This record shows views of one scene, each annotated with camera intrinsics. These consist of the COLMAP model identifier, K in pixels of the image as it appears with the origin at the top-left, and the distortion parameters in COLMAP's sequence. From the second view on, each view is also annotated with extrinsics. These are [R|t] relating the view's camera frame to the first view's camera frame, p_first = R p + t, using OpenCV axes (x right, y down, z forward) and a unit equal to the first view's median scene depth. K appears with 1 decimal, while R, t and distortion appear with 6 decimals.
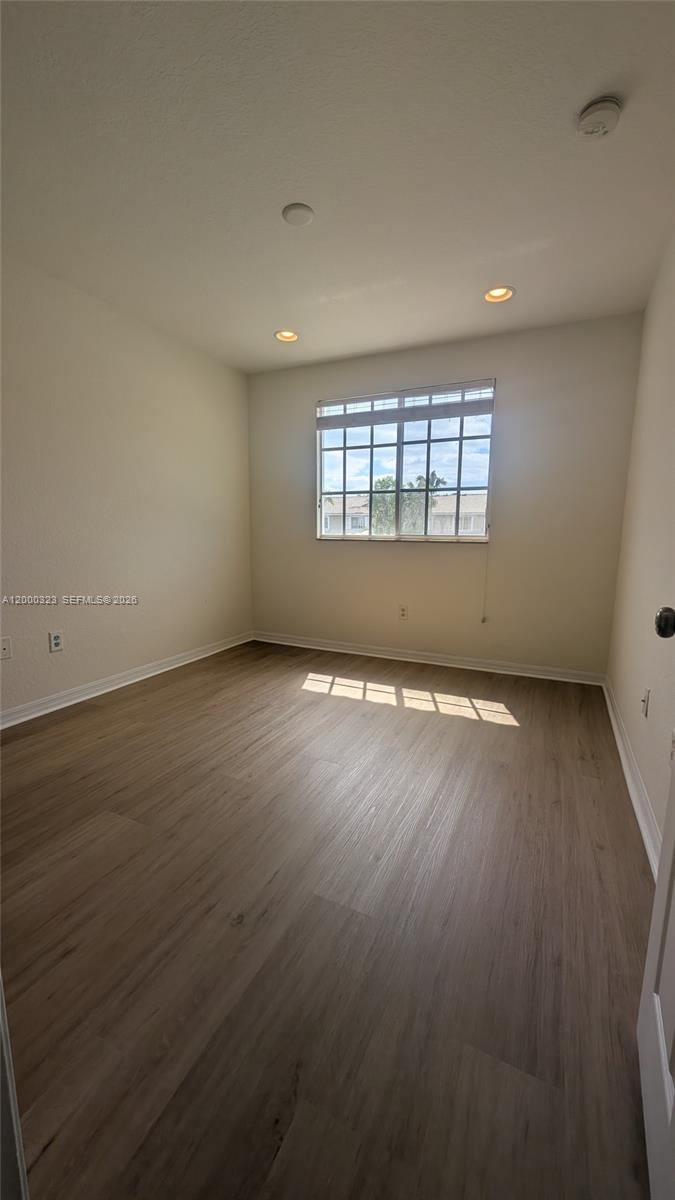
lens RADIAL K [[451.7, 0, 337.5], [0, 451.7, 600.0], [0, 0, 1]] dist [0.001177, 0.000052]
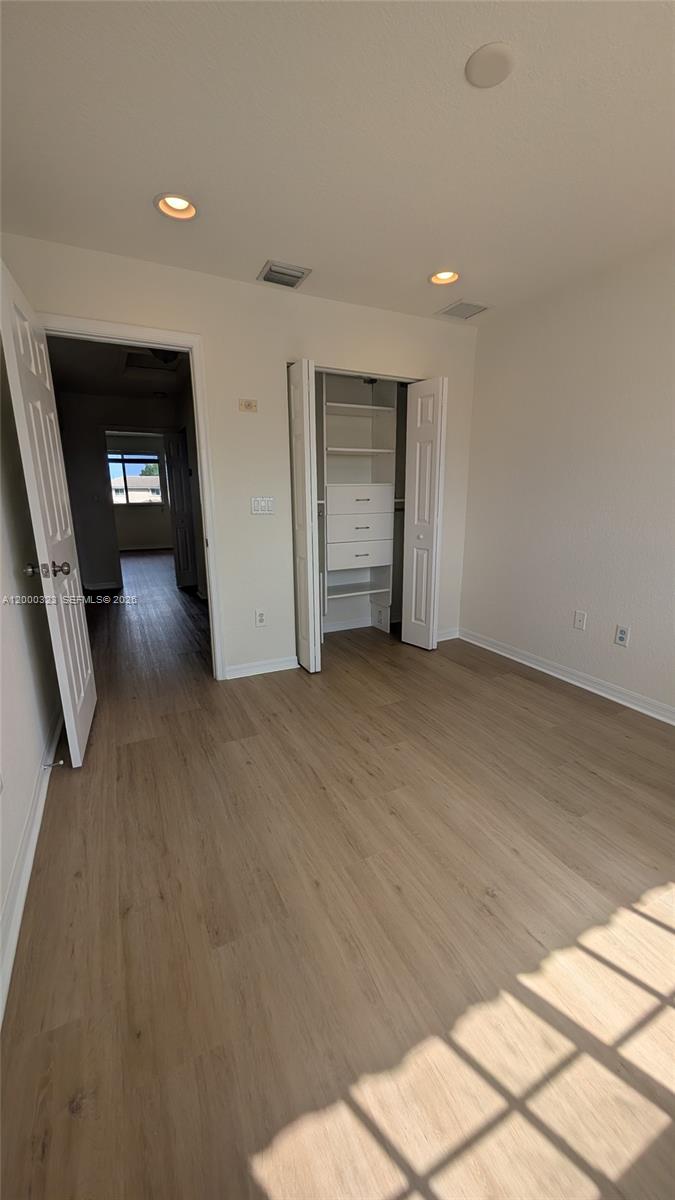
lens RADIAL K [[451.7, 0, 337.5], [0, 451.7, 600.0], [0, 0, 1]] dist [0.001177, 0.000052]
pose [[-0.614450, 0.170074, -0.770406, 0.520064], [-0.126947, 0.942452, 0.309303, -0.212179], [0.778676, 0.287852, -0.557499, 1.055996]]
